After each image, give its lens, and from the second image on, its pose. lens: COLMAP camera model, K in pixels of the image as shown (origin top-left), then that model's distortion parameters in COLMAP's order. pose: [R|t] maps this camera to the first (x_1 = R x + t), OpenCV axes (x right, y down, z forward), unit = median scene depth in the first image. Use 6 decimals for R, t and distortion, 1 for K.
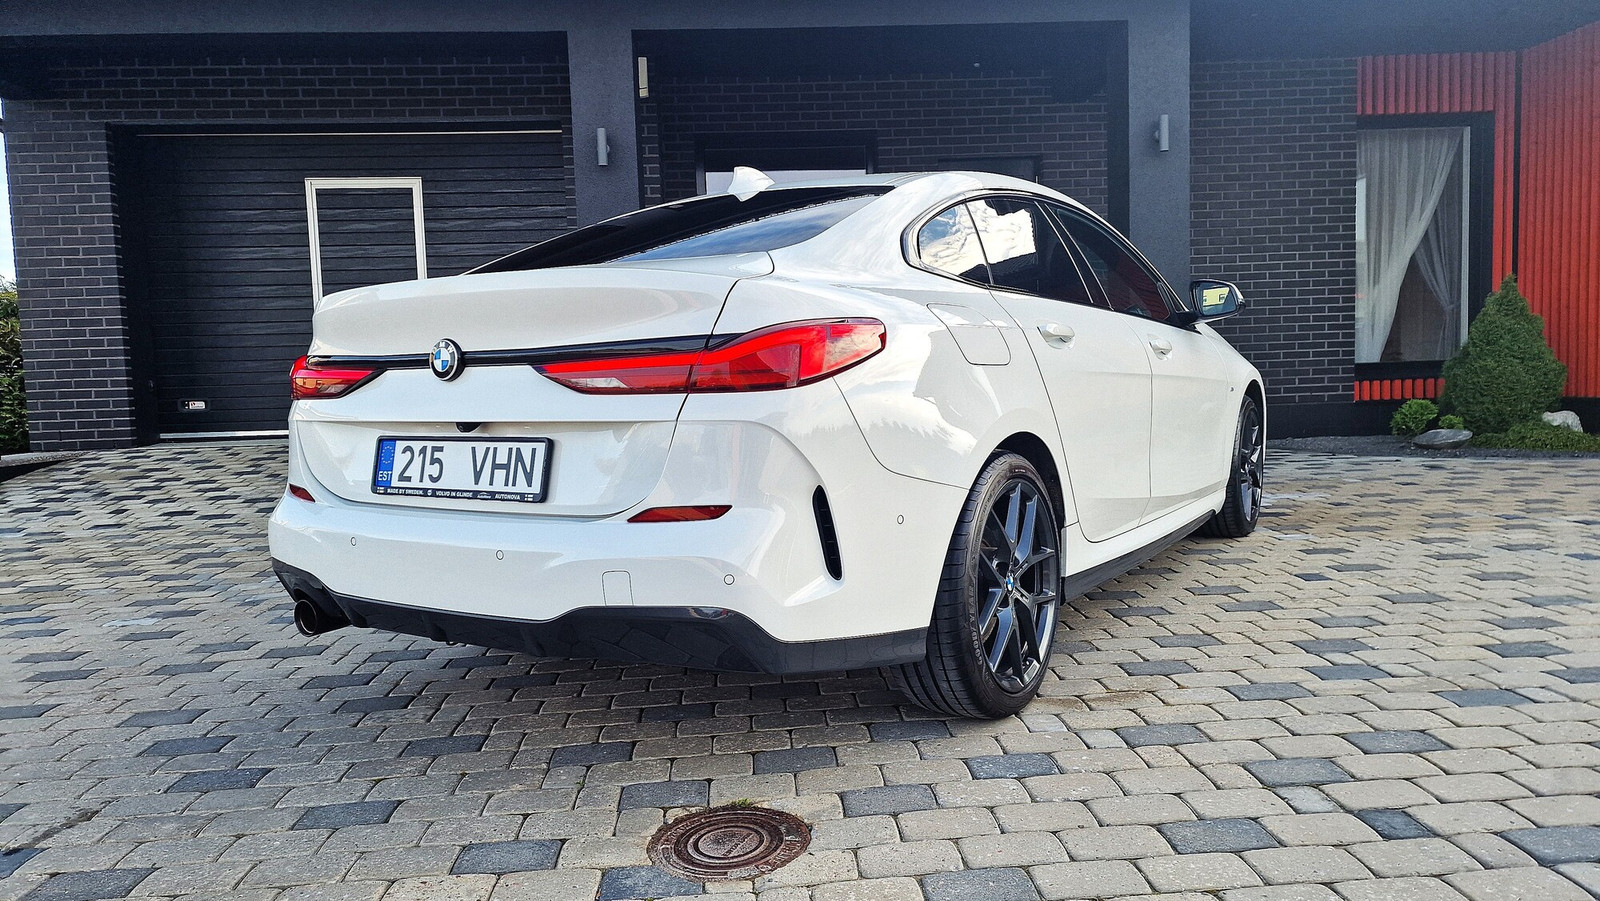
lens RADIAL K [[1051.9, 0, 797.9], [0, 1051.9, 457.9], [0, 0, 1]] dist [0.071926, -0.057824]
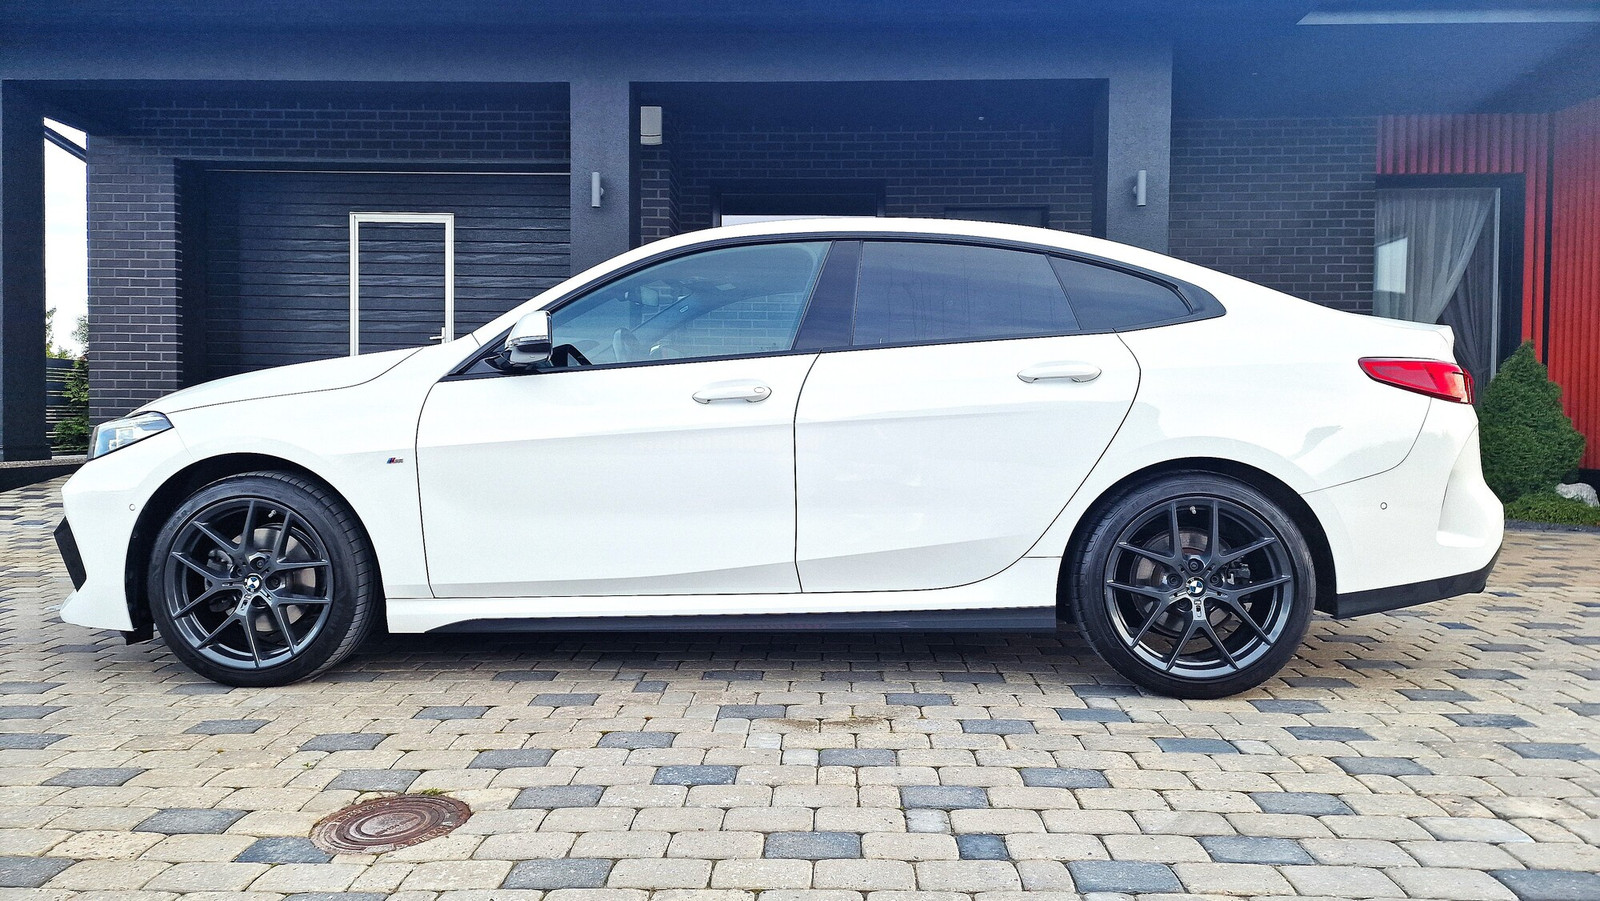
lens RADIAL K [[1048.8, 0, 795.9], [0, 1048.8, 447.8], [0, 0, 1]] dist [0.073776, -0.058810]
pose [[0.994524, 0.044775, -0.094431, 0.104289], [-0.049050, 0.997851, -0.043450, 0.000706], [0.092282, 0.047844, 0.994583, -0.017323]]
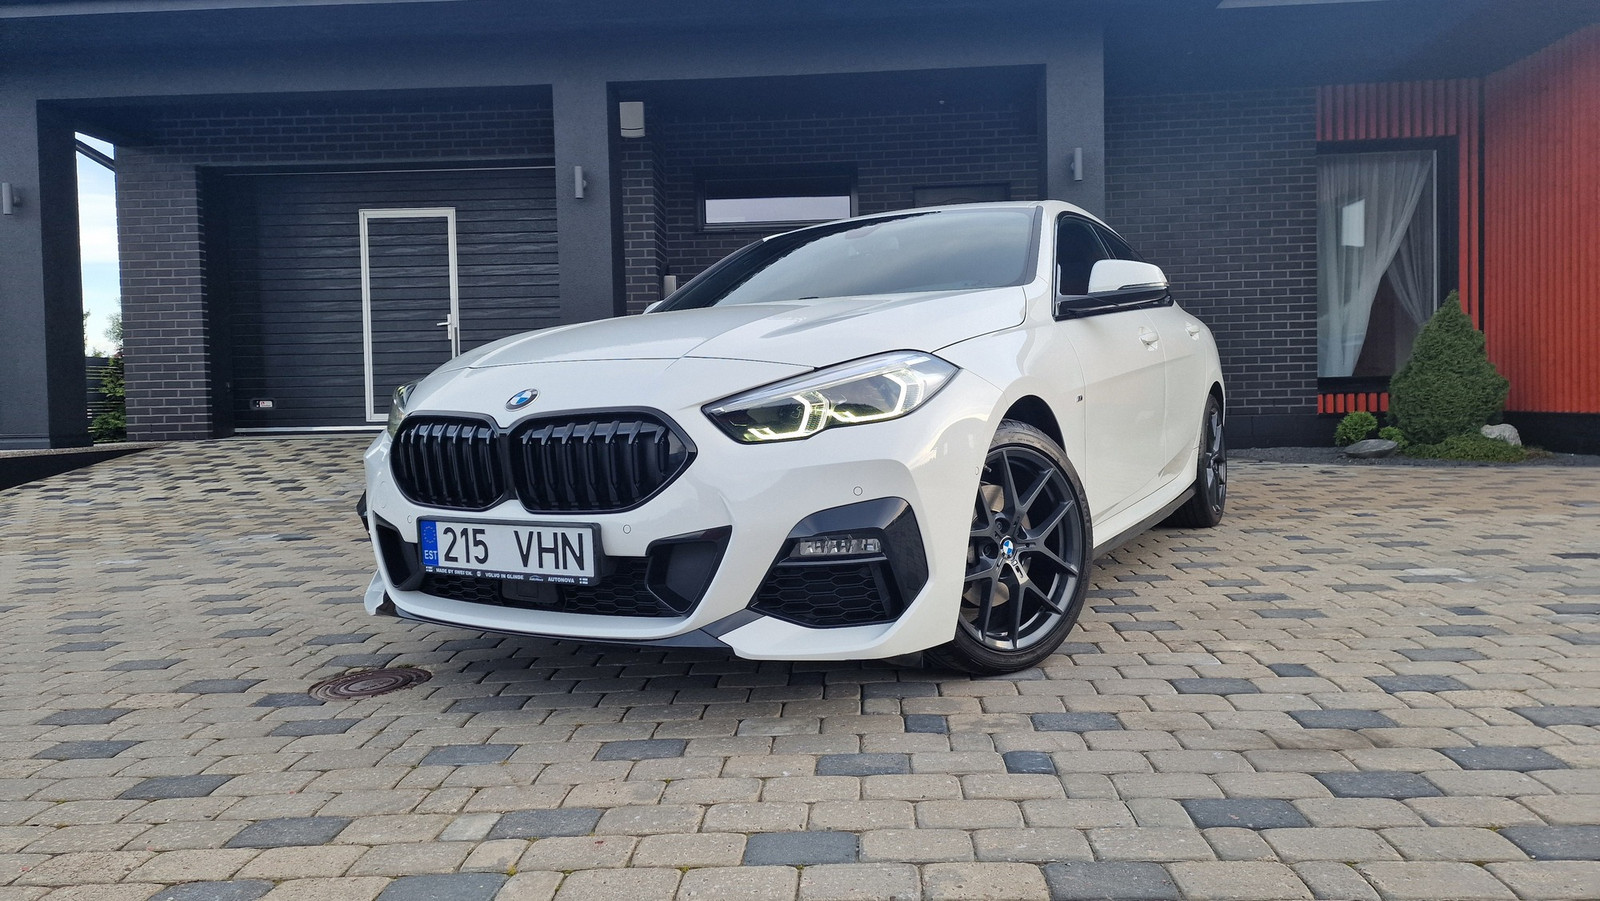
lens RADIAL K [[1051.1, 0, 809.2], [0, 1051.1, 435.2], [0, 0, 1]] dist [0.073899, -0.060468]
pose [[0.993897, 0.014633, -0.109340, 0.161746], [-0.018622, 0.999194, -0.035550, 0.015748], [0.108732, 0.037369, 0.993369, -0.090915]]
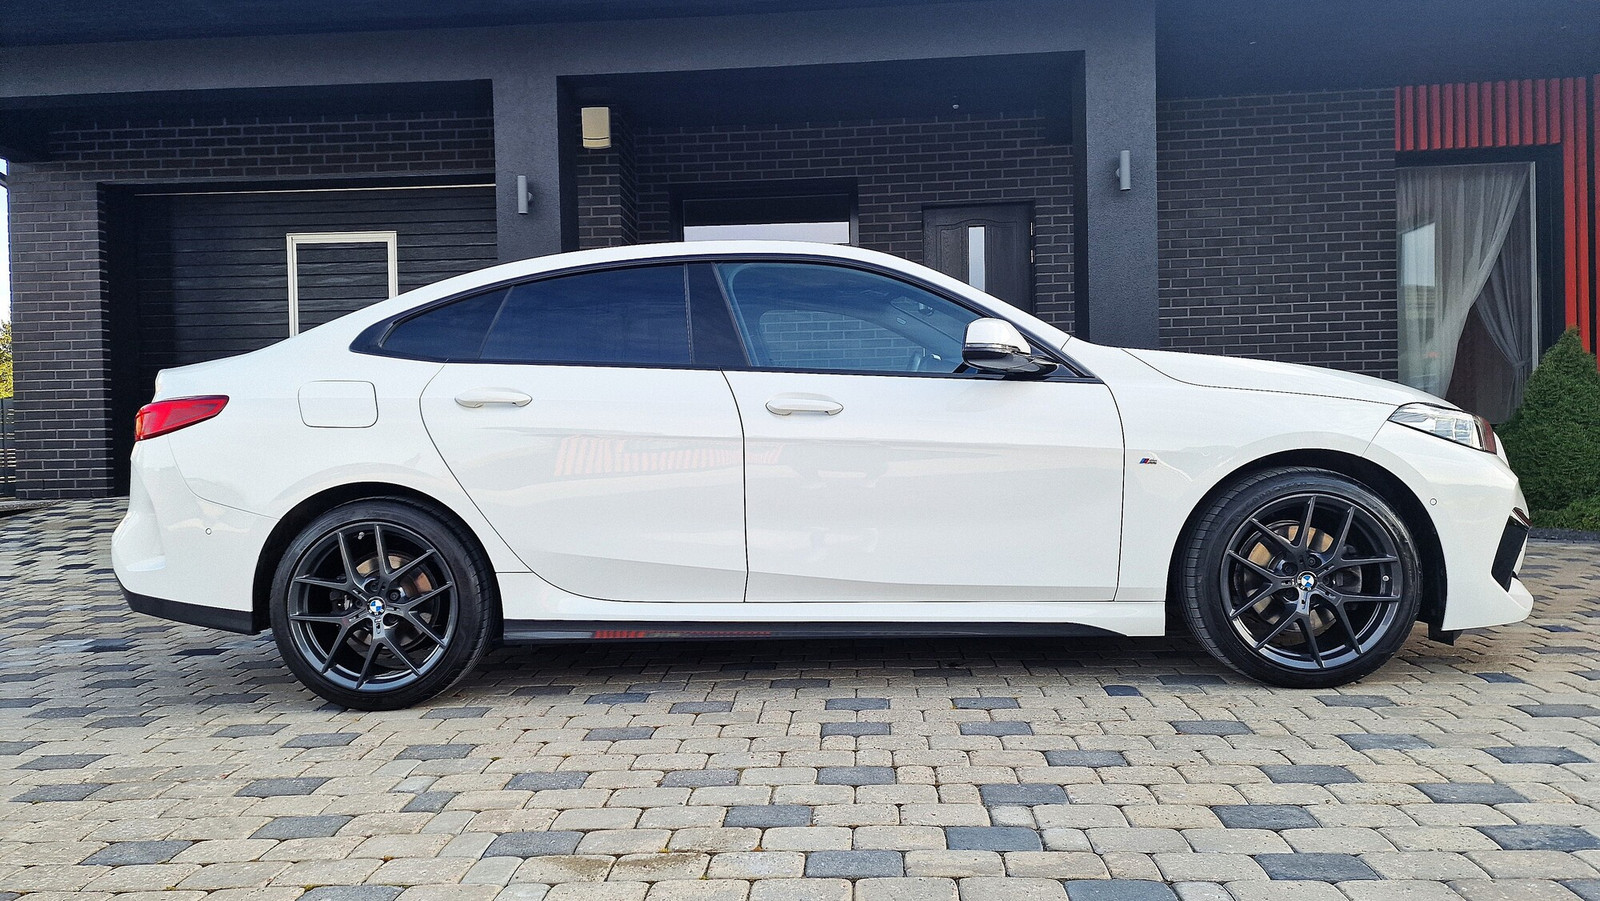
lens RADIAL K [[1046.5, 0, 800.0], [0, 1046.5, 450.5], [0, 0, 1]] dist [0.075786, -0.058413]
pose [[0.992366, 0.012947, -0.122646, 0.154804], [-0.020173, 0.998121, -0.057864, -0.008559], [0.121667, 0.059897, 0.990762, 0.076017]]
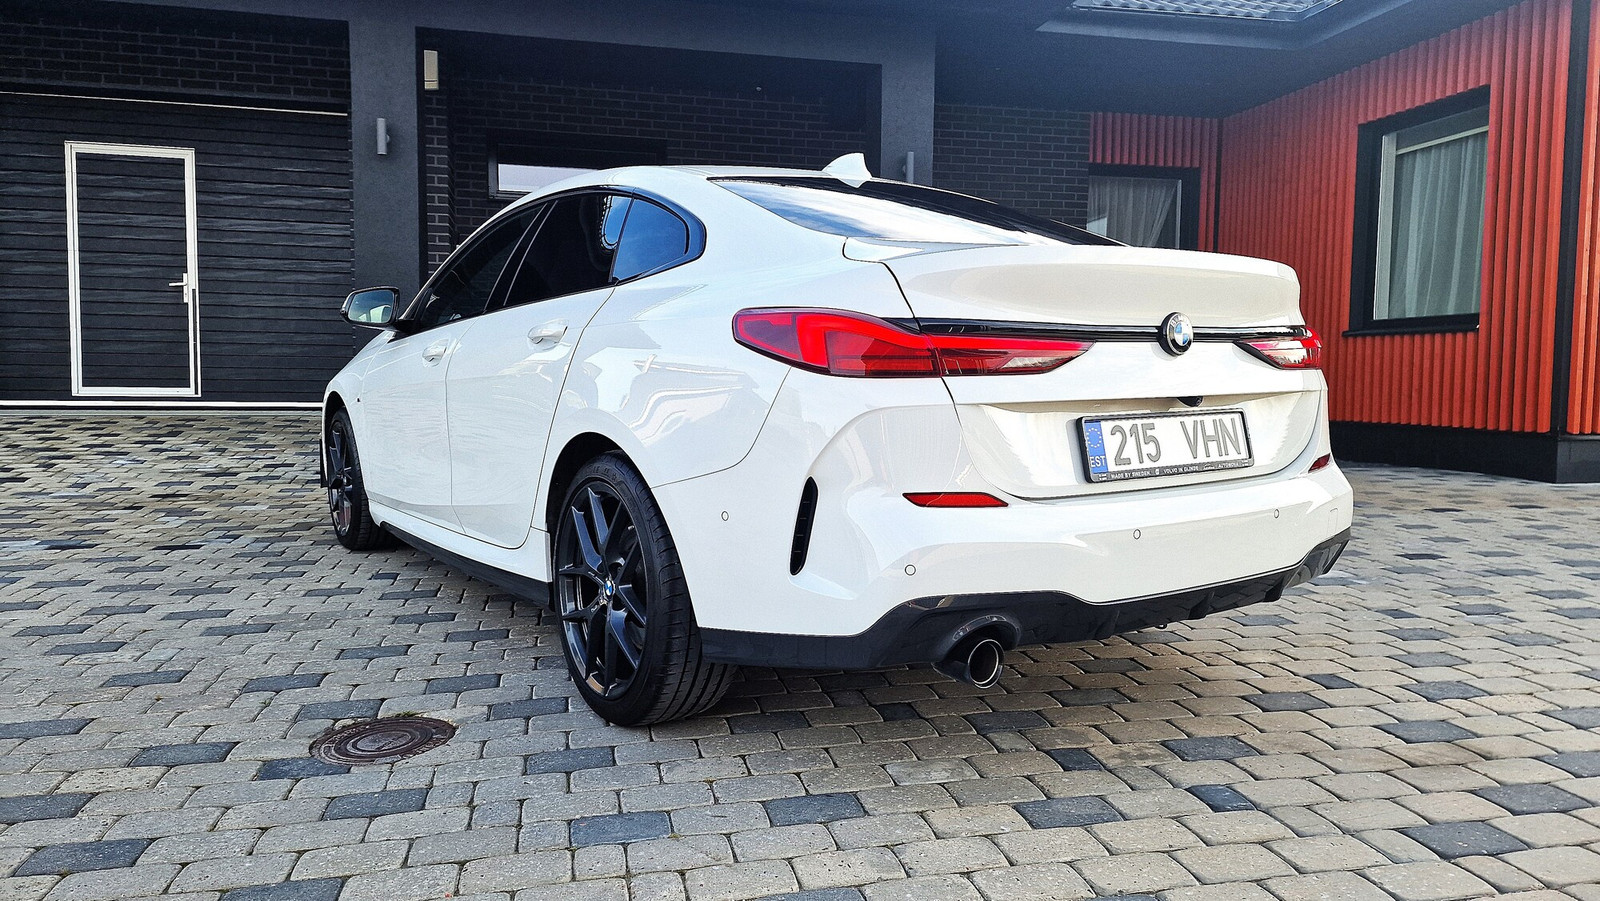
lens RADIAL K [[1046.5, 0, 800.0], [0, 1046.5, 450.5], [0, 0, 1]] dist [0.075786, -0.058413]
pose [[0.986010, 0.031346, 0.163715, 0.046881], [-0.030486, 0.999505, -0.007763, 0.005656], [-0.163877, 0.002664, 0.986477, -0.067563]]
